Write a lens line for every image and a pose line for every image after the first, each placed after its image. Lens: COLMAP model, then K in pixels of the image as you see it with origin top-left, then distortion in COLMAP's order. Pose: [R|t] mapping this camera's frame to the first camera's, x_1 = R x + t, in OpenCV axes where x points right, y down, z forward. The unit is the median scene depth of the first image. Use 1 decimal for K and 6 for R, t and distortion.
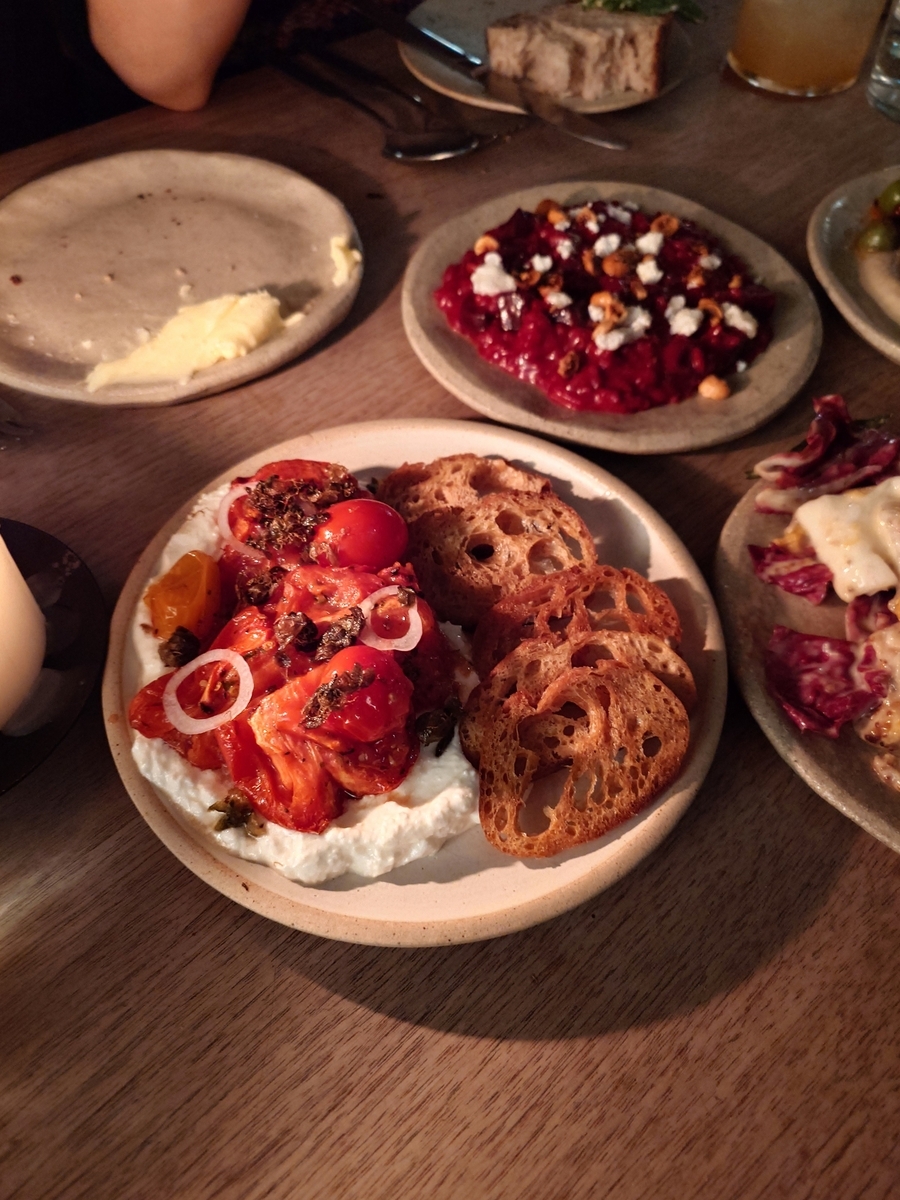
lens RADIAL K [[863.3, 0, 450.0], [0, 863.3, 600.0], [0, 0, 1]] dist [0.000253, -0.008968]
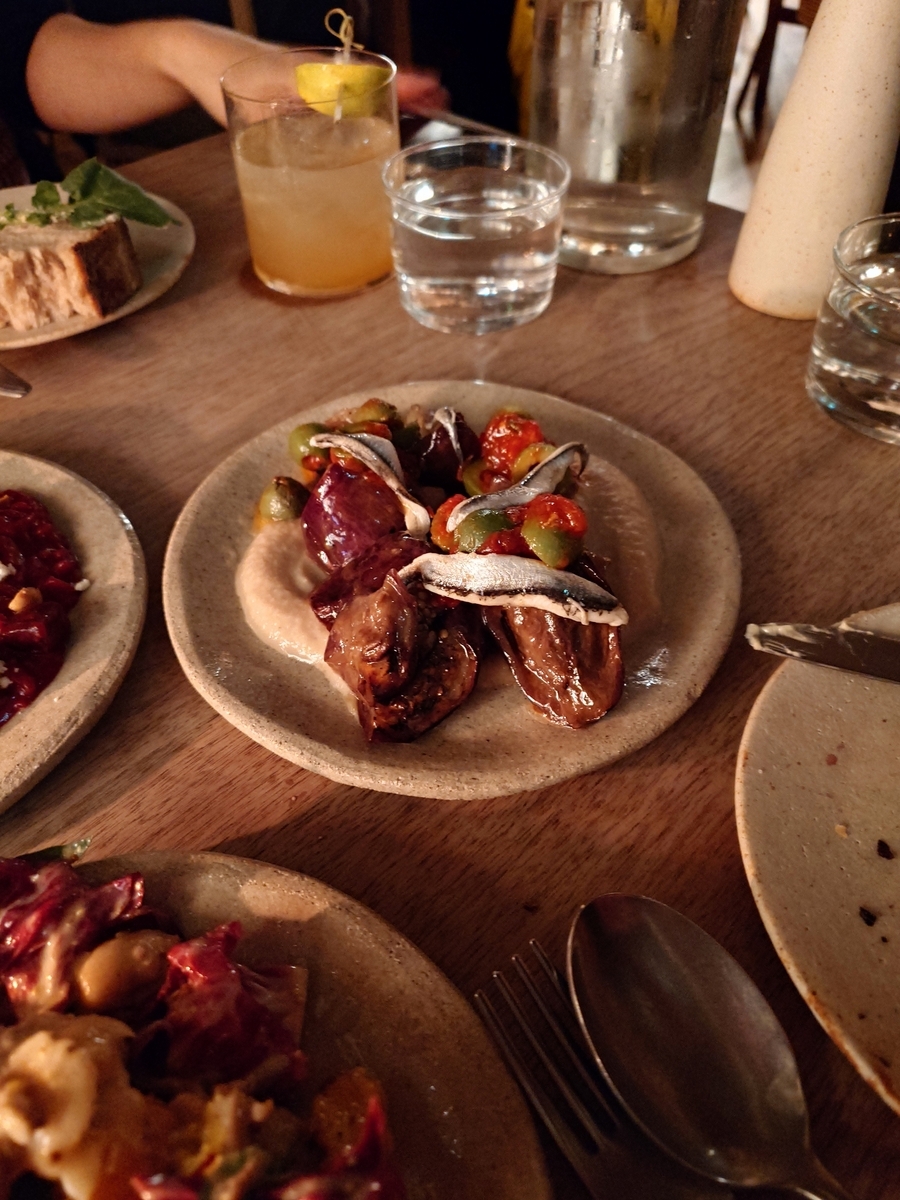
lens RADIAL K [[863.3, 0, 450.0], [0, 863.3, 600.0], [0, 0, 1]] dist [0.000253, -0.008968]
pose [[0.996425, -0.081679, 0.021599, 0.891259], [0.083769, 0.988382, -0.126825, -0.328255], [-0.010989, 0.128181, 0.991690, 0.380640]]
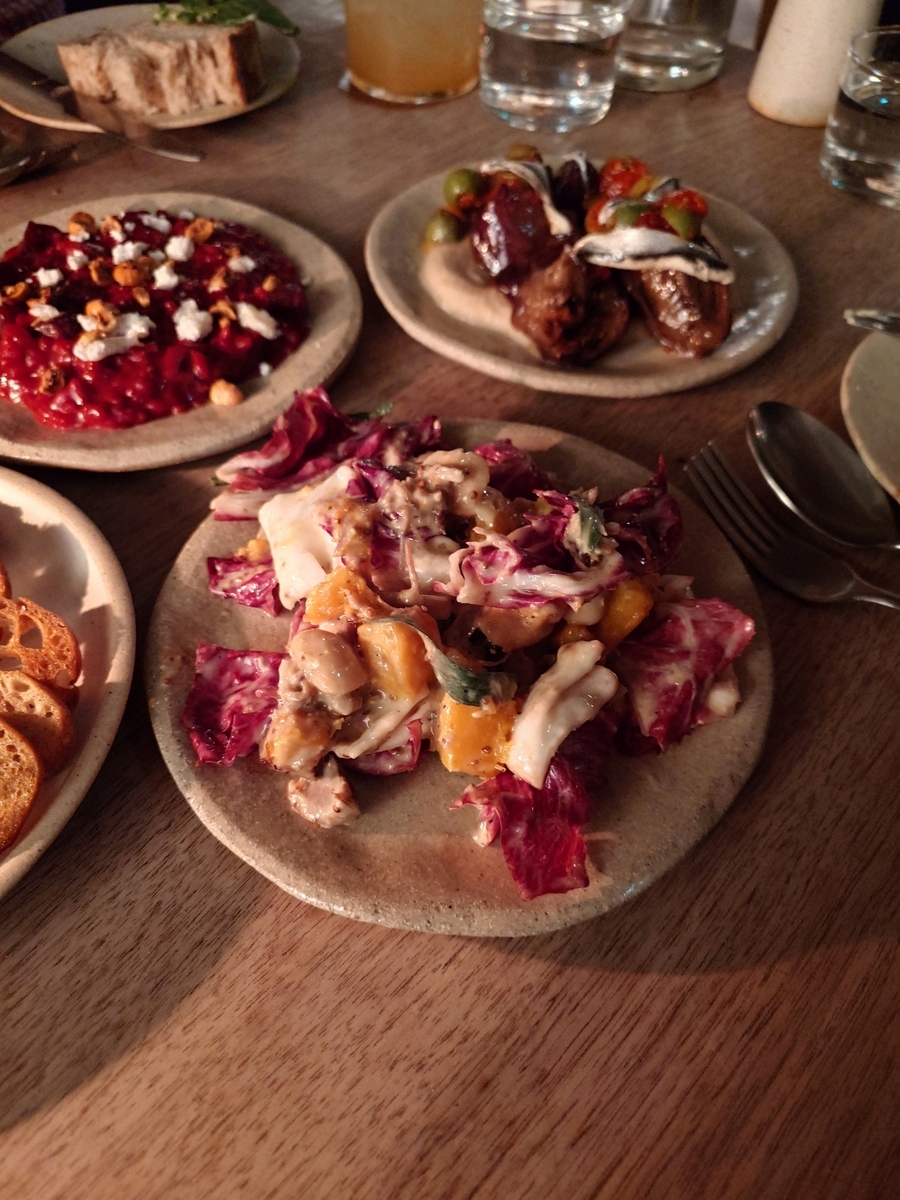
lens RADIAL K [[863.3, 0, 450.0], [0, 863.3, 600.0], [0, 0, 1]] dist [0.000253, -0.008968]
pose [[0.989204, -0.105821, 0.101379, 0.522606], [0.111006, 0.992711, -0.046926, 0.052045], [-0.095674, 0.057673, 0.993741, 0.092887]]
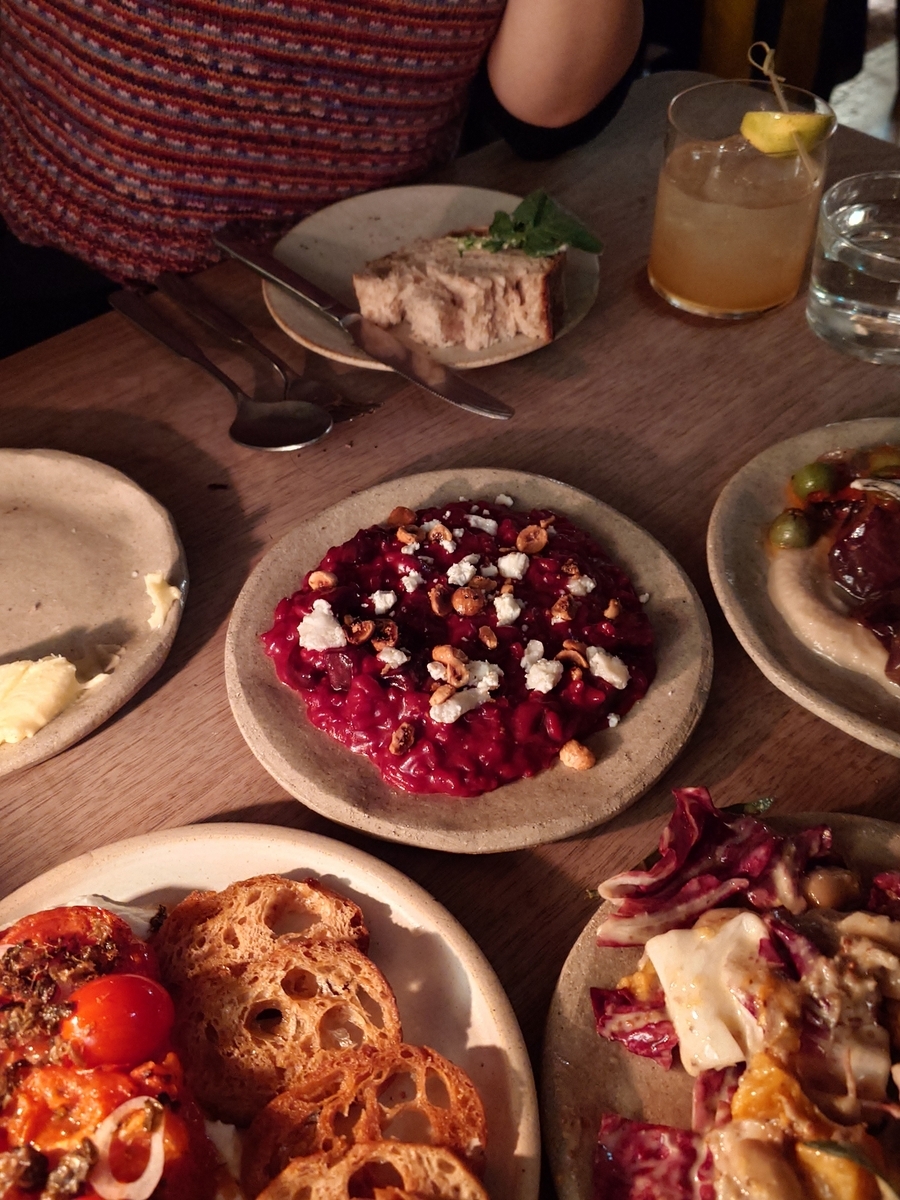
lens RADIAL K [[1121.7, 0, 450.0], [0, 1121.7, 600.0], [0, 0, 1]] dist [-0.003527, -0.007321]
pose [[0.998917, -0.040891, -0.022177, 0.259682], [0.037759, 0.991204, -0.126844, -0.321155], [0.027169, 0.125869, 0.991675, -0.147749]]
